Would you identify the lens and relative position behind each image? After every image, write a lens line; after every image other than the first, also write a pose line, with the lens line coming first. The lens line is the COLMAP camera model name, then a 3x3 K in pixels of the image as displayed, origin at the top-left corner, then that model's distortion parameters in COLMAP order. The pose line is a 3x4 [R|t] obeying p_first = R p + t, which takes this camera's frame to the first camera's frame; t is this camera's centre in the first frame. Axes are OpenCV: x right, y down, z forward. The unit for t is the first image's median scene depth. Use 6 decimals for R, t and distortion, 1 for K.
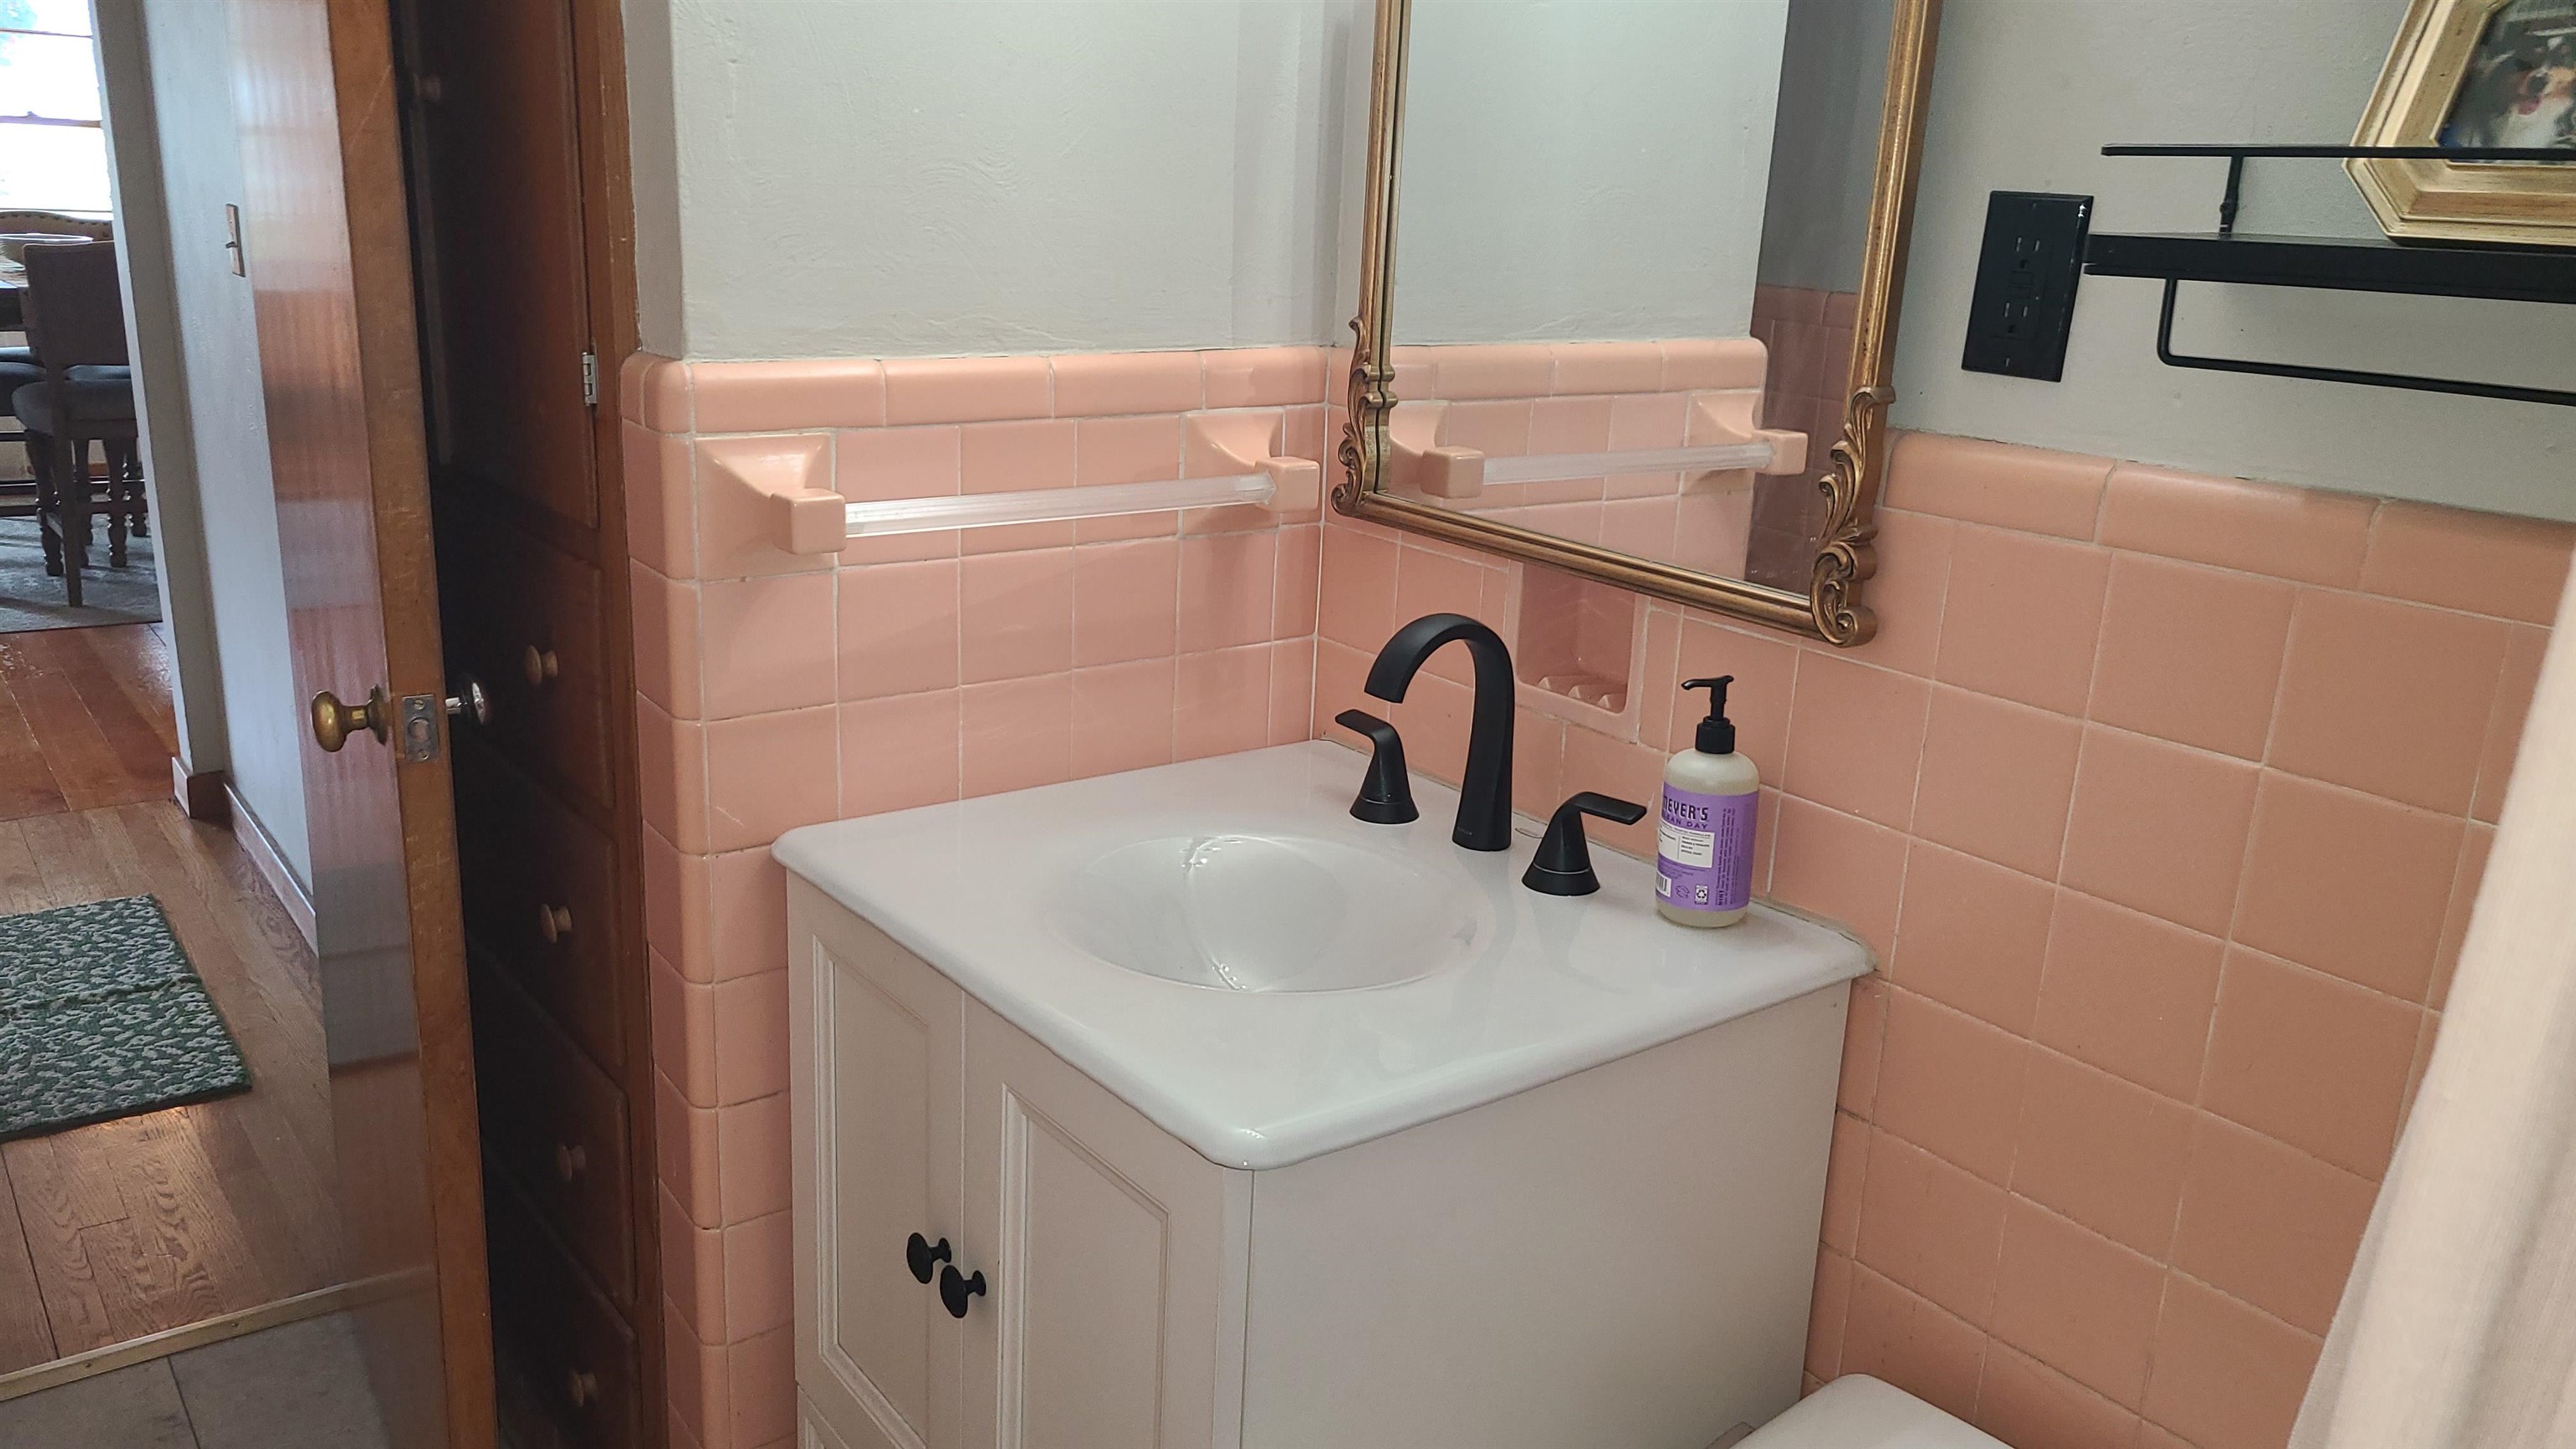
lens RADIAL K [[1956.6, 0, 1288.0], [0, 1956.6, 730.0], [0, 0, 1]] dist [0.000601, 0.001543]
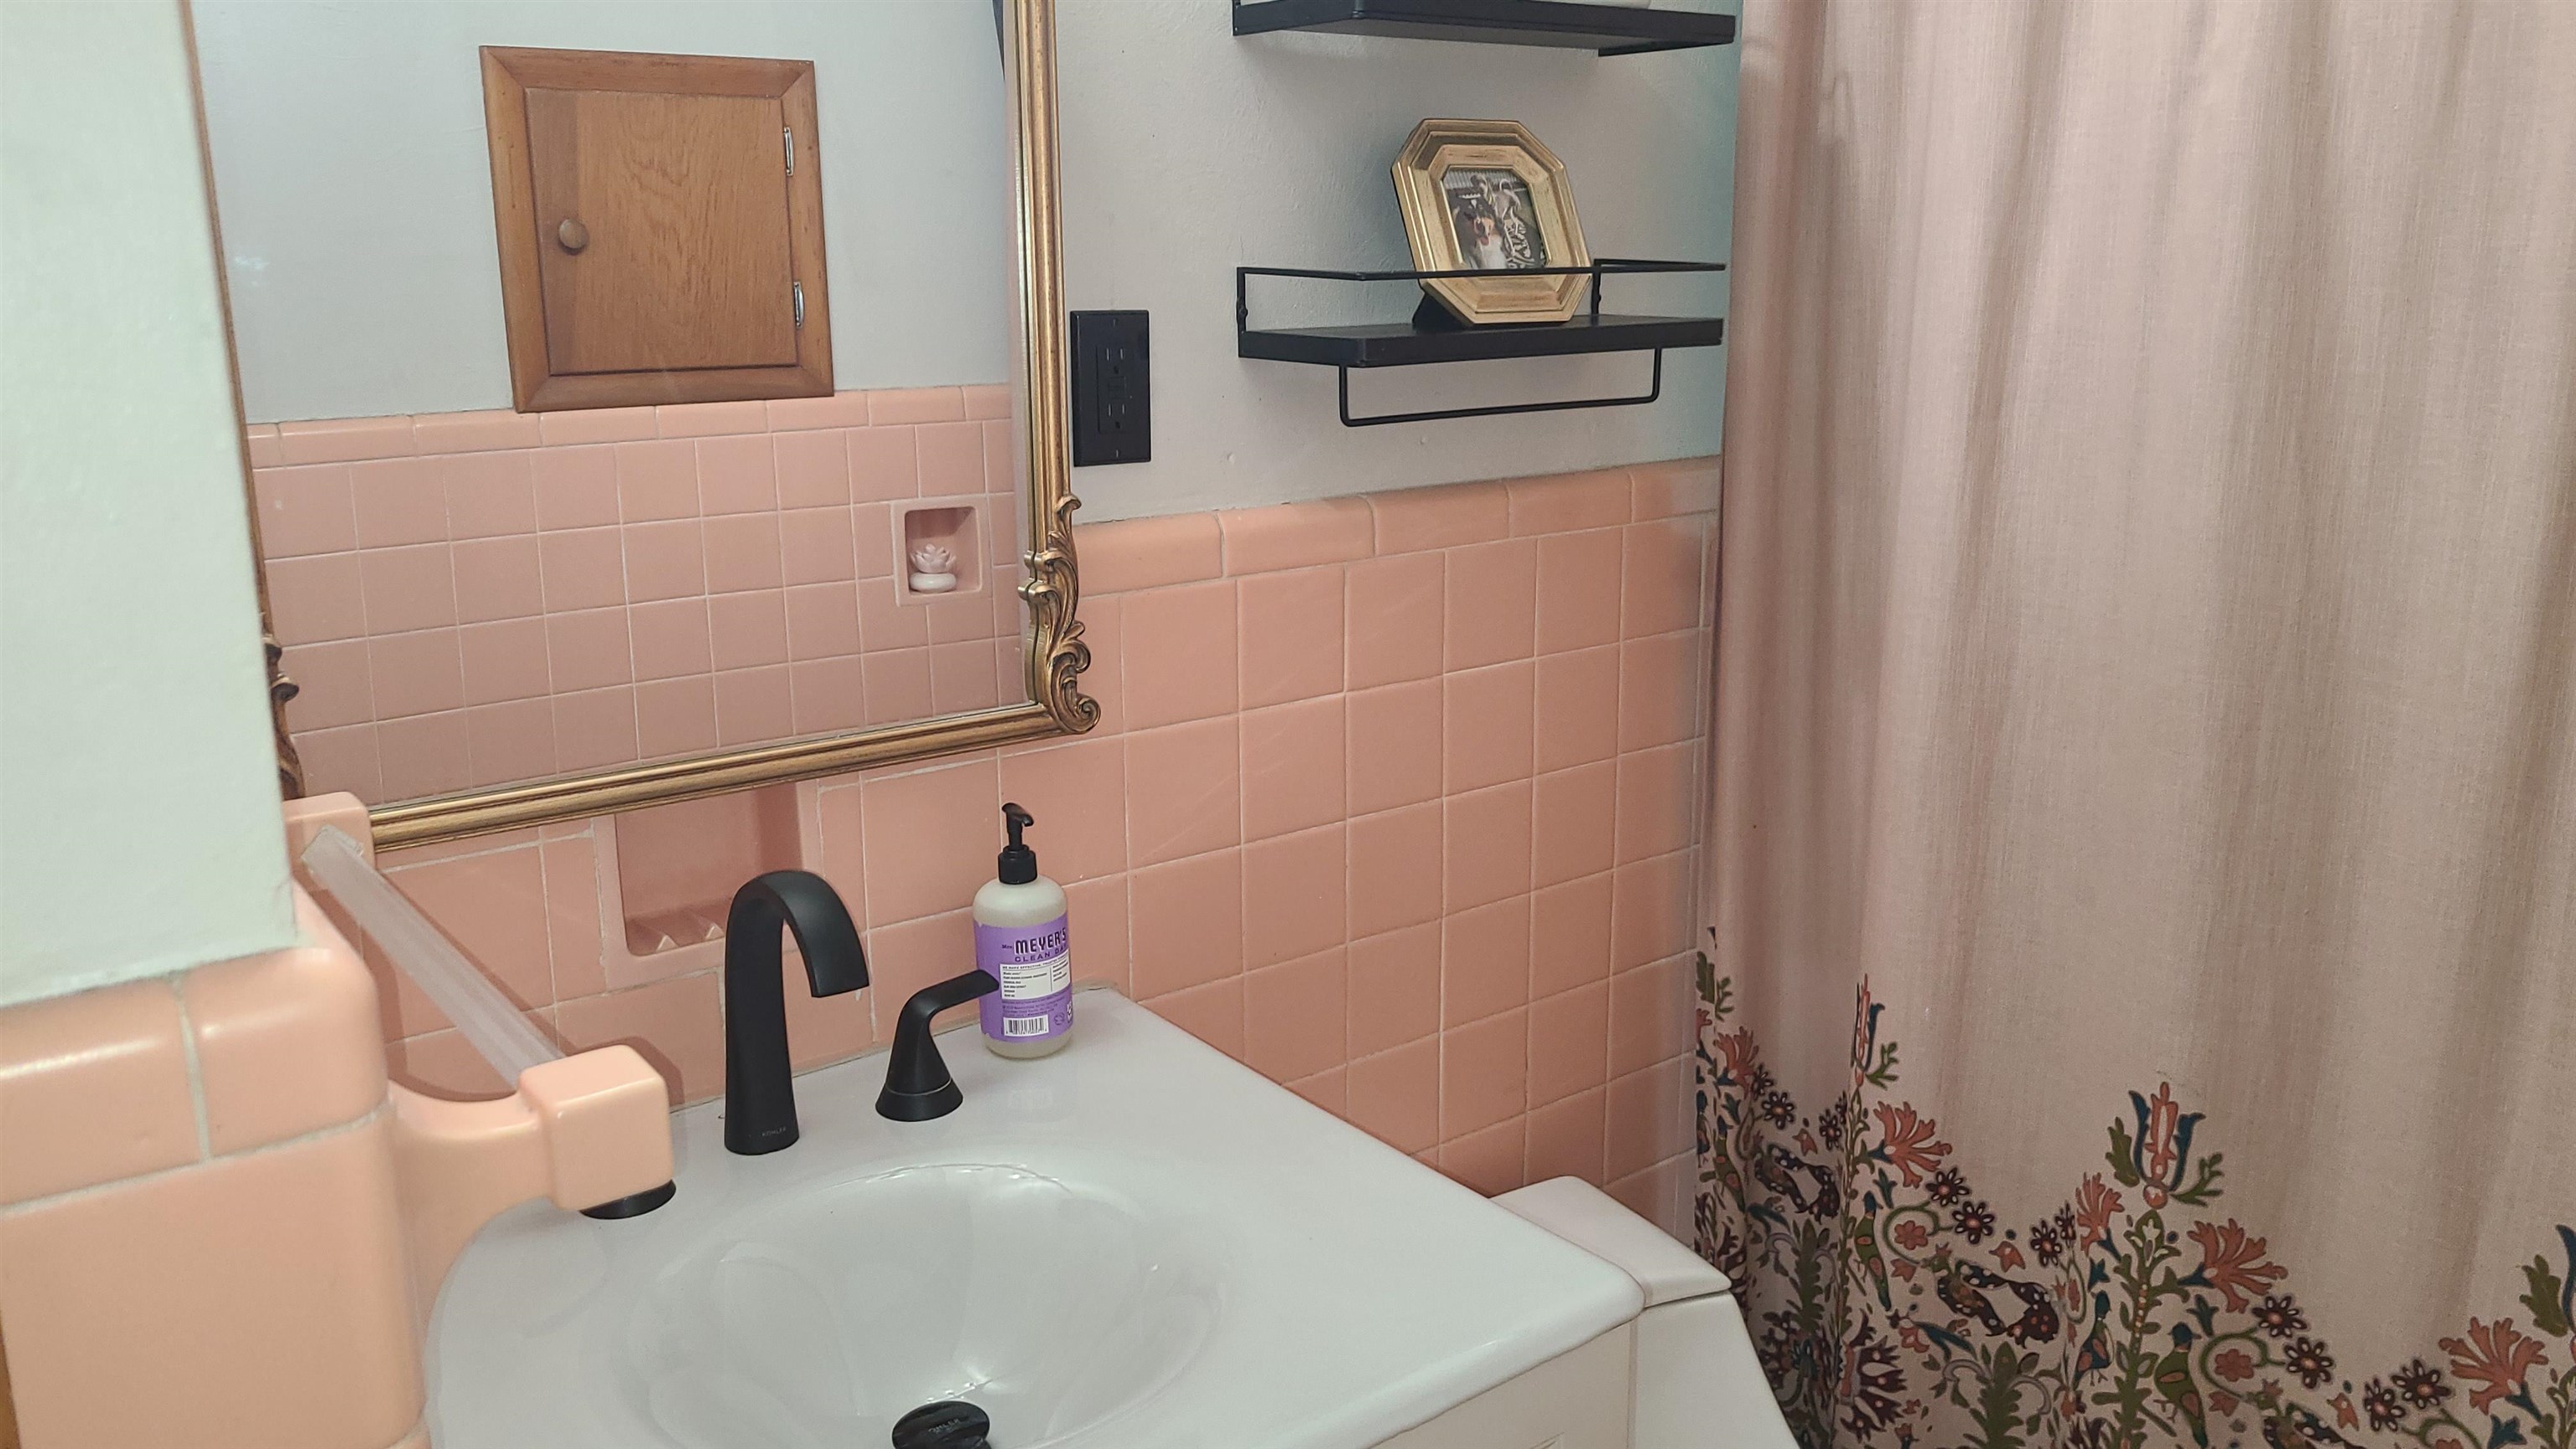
lens RADIAL K [[1956.6, 0, 1289.1], [0, 1956.6, 724.4], [0, 0, 1]] dist [0.000601, 0.001543]
pose [[0.012229, -0.278440, 0.960376, -0.887615], [0.286546, 0.921142, 0.263417, -0.352574], [-0.957989, 0.271970, 0.091051, 0.931650]]
